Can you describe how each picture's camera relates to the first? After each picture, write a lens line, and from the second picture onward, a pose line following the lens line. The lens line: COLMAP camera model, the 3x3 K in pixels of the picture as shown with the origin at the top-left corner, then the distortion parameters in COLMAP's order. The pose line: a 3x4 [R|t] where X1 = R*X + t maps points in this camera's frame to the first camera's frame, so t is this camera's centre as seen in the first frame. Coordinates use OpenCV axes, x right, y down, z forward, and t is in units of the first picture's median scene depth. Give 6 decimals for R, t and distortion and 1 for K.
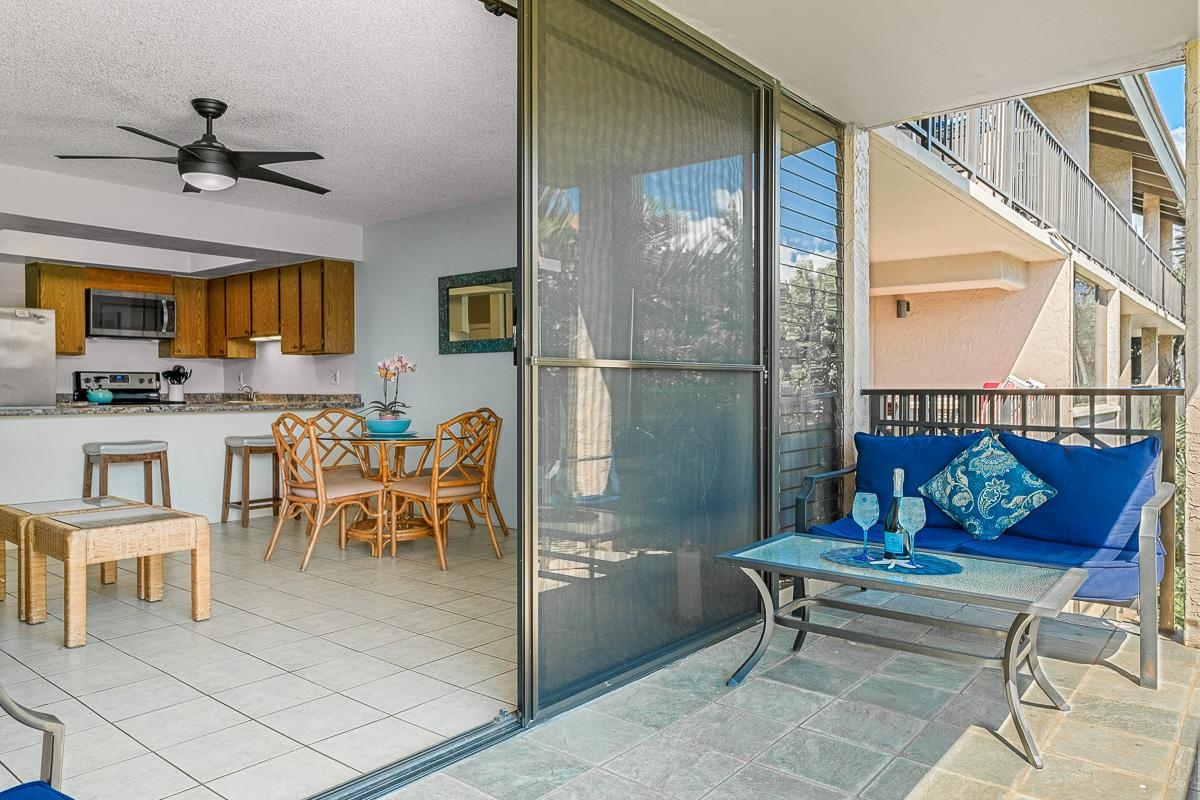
lens RADIAL K [[835.2, 0, 593.4], [0, 835.2, 393.1], [0, 0, 1]] dist [-0.006917, -0.000894]
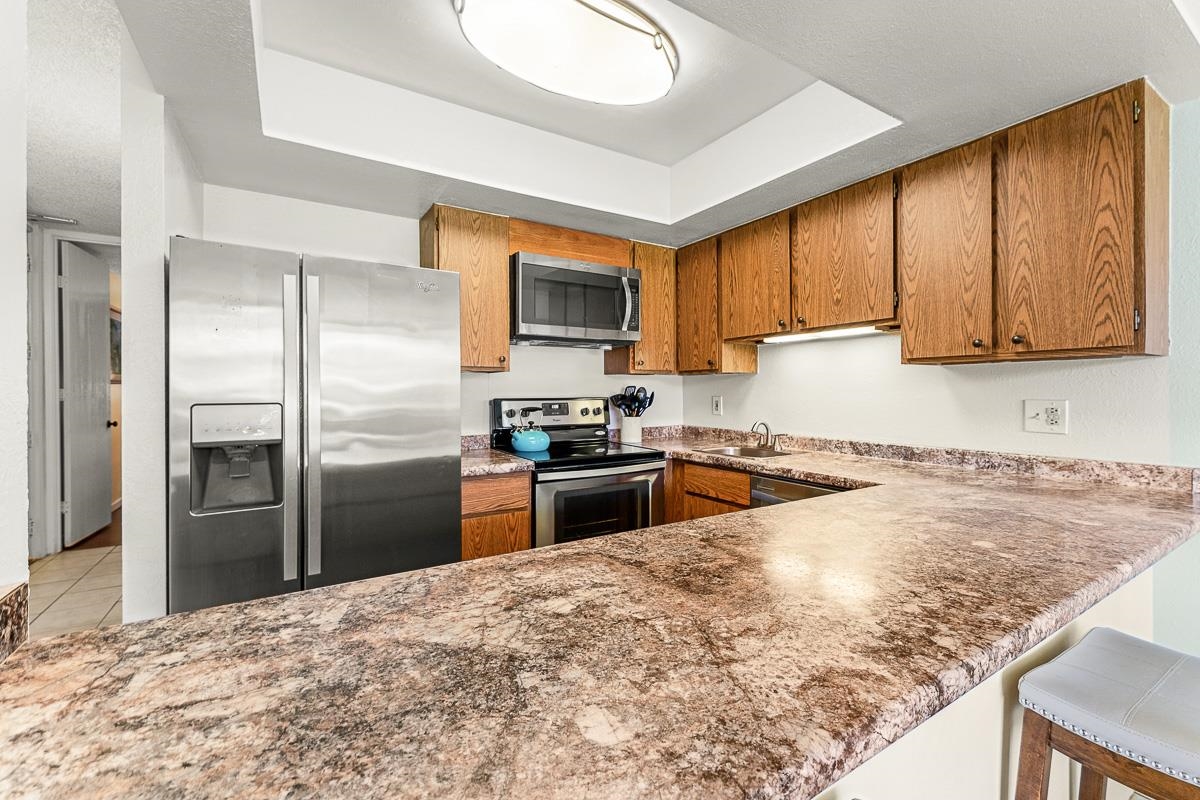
lens RADIAL K [[497.1, 0, 601.0], [0, 497.1, 391.0], [0, 0, 1]] dist [-0.005280, 0.001849]
pose [[0.947553, -0.002314, -0.319590, -0.441431], [-0.000144, 0.999971, -0.007668, -0.029566], [0.319598, 0.007312, 0.947525, 0.696356]]
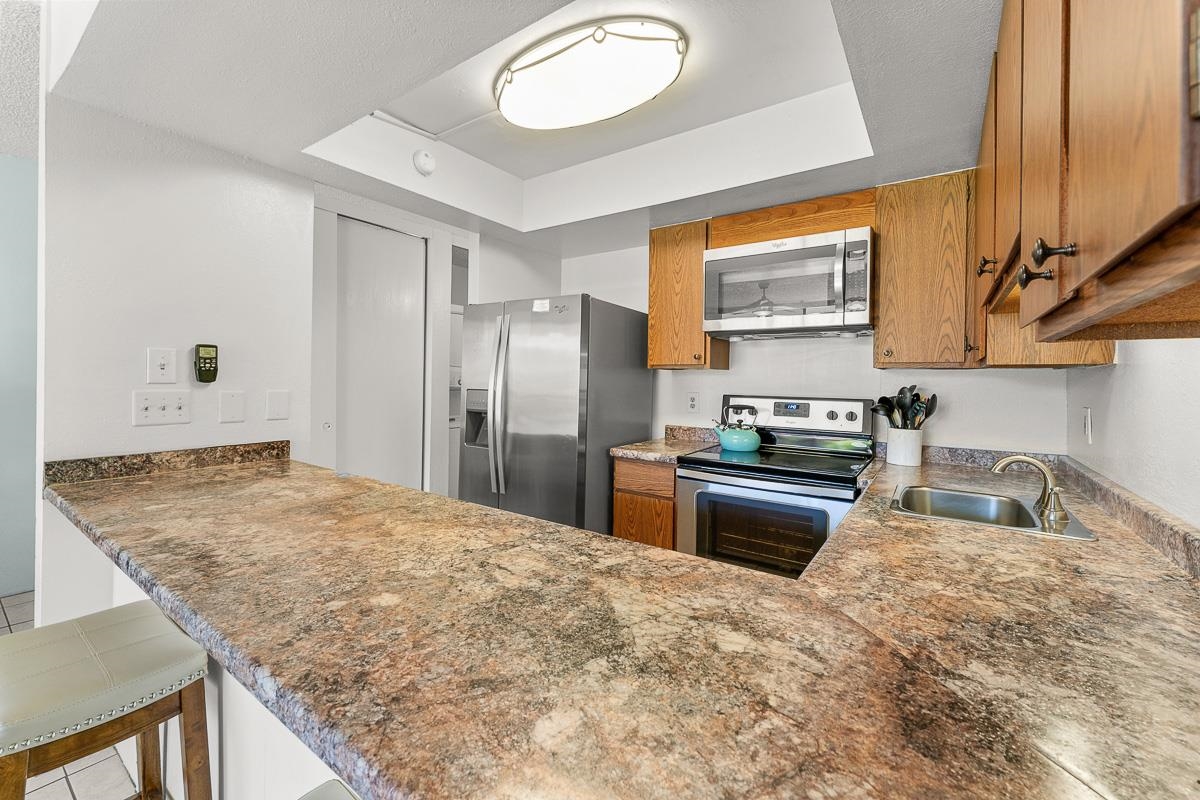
lens RADIAL K [[511.6, 0, 587.9], [0, 511.6, 311.4], [0, 0, 1]] dist [0.004847, -0.001560]
pose [[0.046741, -0.129516, -0.990475, -0.262363], [-0.022783, 0.991163, -0.130681, -0.035110], [0.998647, 0.028674, 0.043377, 0.905117]]
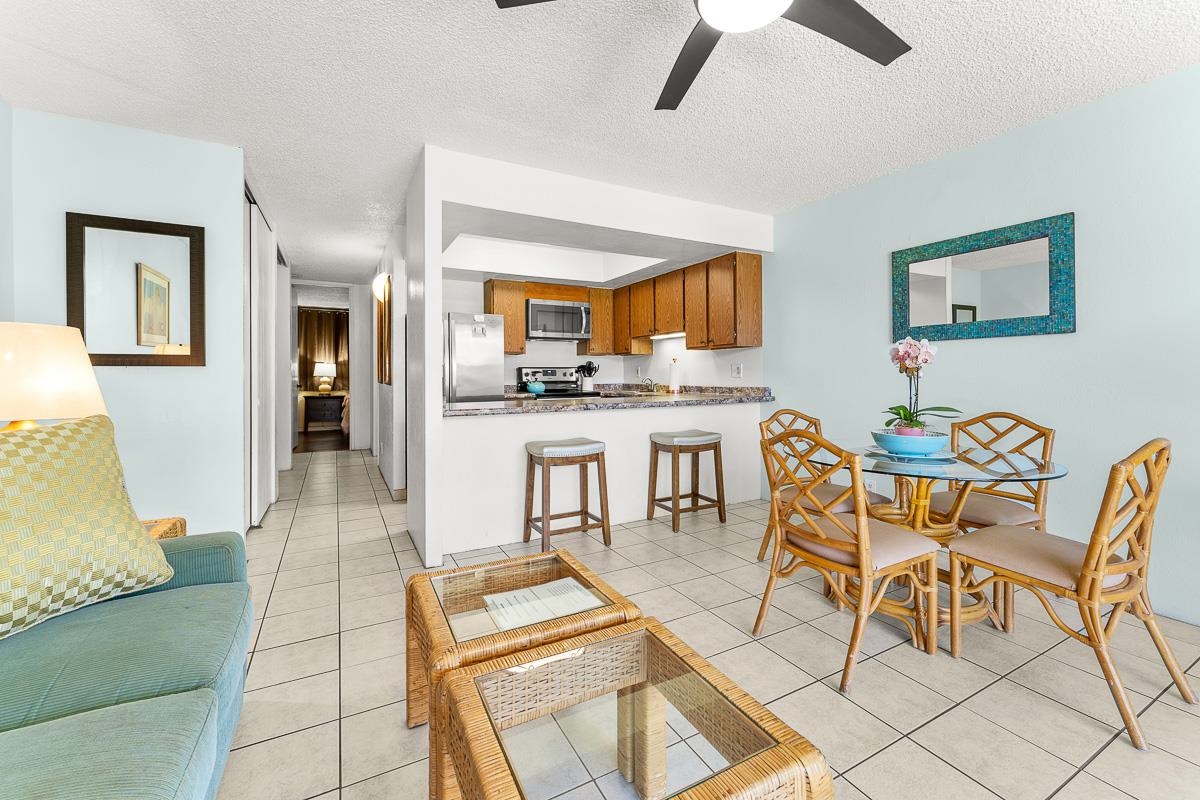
lens RADIAL K [[497.1, 0, 600.6], [0, 497.1, 370.9], [0, 0, 1]] dist [-0.005280, 0.001849]
pose [[0.925929, -0.007719, -0.377618, -0.235536], [0.003386, 0.999921, -0.012136, -0.011762], [0.377682, 0.009959, 0.925882, 0.371859]]
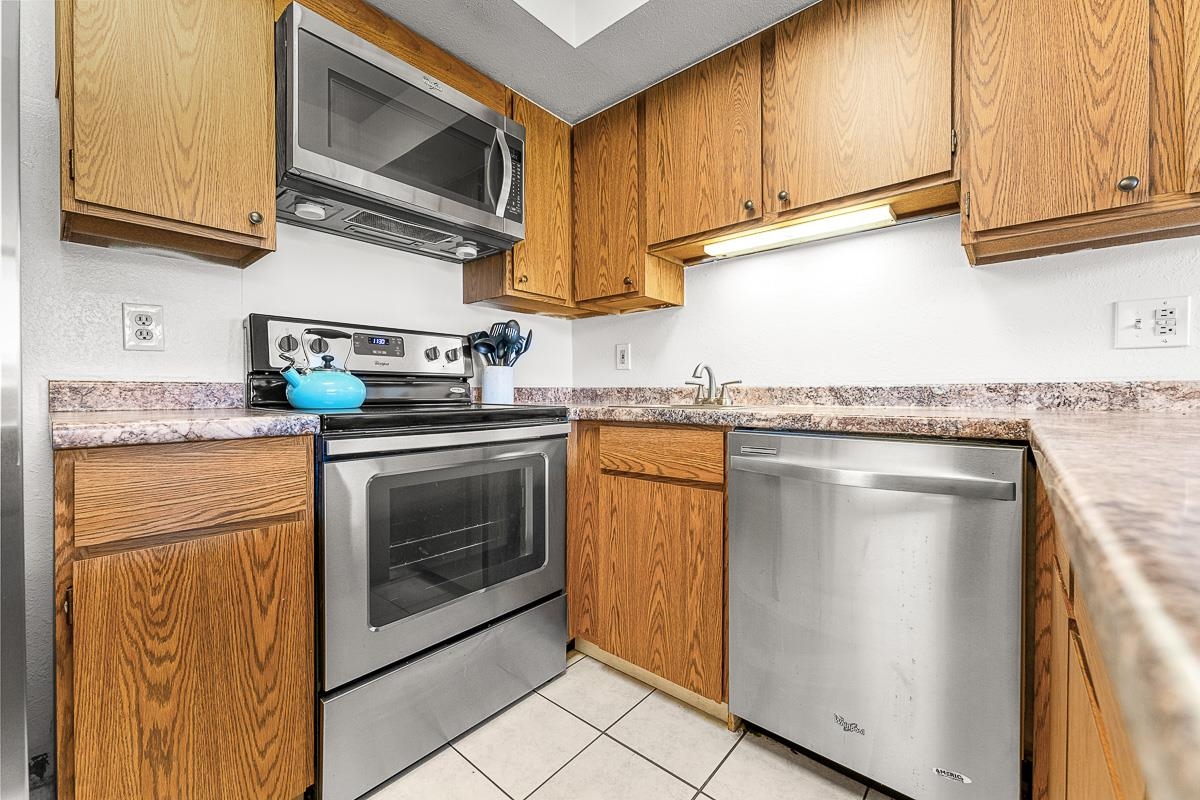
lens RADIAL K [[484.4, 0, 597.5], [0, 484.4, 397.6], [0, 0, 1]] dist [-0.001185, 0.000028]
pose [[0.999736, -0.000911, -0.022966, -0.493906], [0.000956, 0.999998, 0.001941, 0.005741], [0.022965, -0.001963, 0.999734, 0.832943]]
